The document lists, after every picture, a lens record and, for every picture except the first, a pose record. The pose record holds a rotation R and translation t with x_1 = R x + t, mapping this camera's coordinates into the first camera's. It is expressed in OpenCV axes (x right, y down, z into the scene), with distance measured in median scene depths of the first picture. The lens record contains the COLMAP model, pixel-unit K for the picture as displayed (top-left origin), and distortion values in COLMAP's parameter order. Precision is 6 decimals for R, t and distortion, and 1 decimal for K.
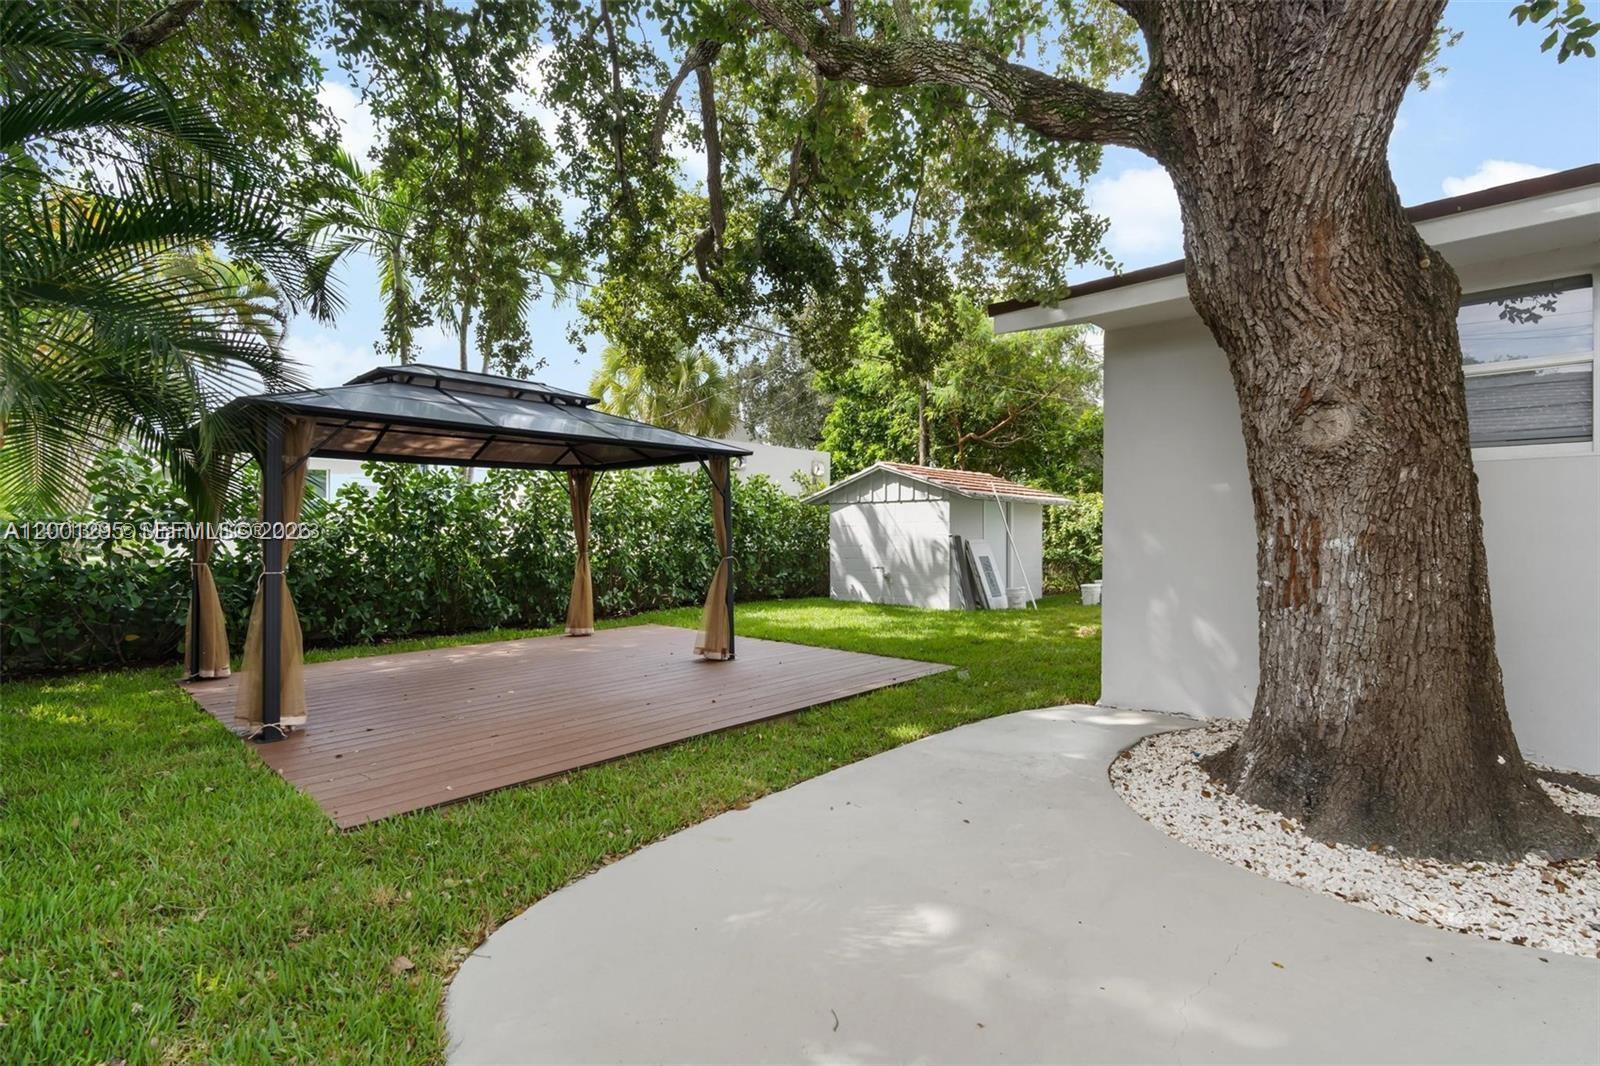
lens RADIAL K [[739.8, 0, 804.9], [0, 739.8, 533.9], [0, 0, 1]] dist [-0.001143, 0.000525]
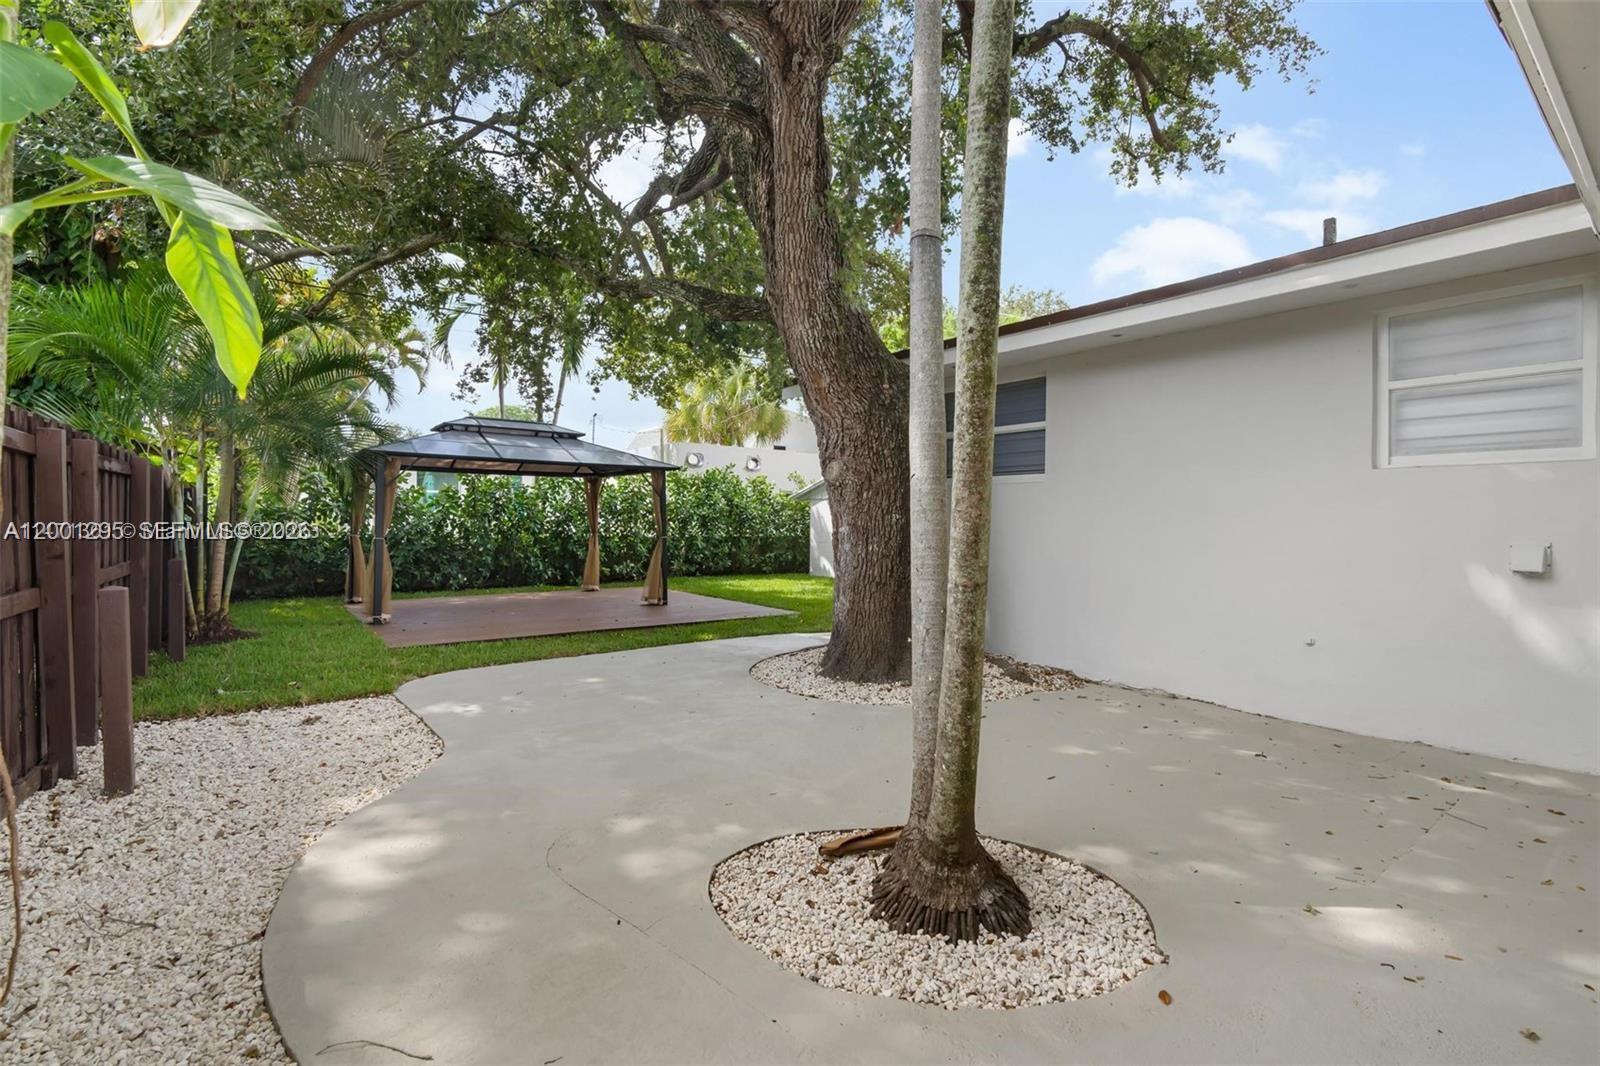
lens RADIAL K [[739.8, 0, 798.4], [0, 739.8, 532.0], [0, 0, 1]] dist [-0.001143, 0.000525]
pose [[0.983671, 0.014678, -0.179375, 0.392855], [-0.012557, 0.999837, 0.012950, -0.001664], [0.179535, -0.010487, 0.983696, -0.390698]]
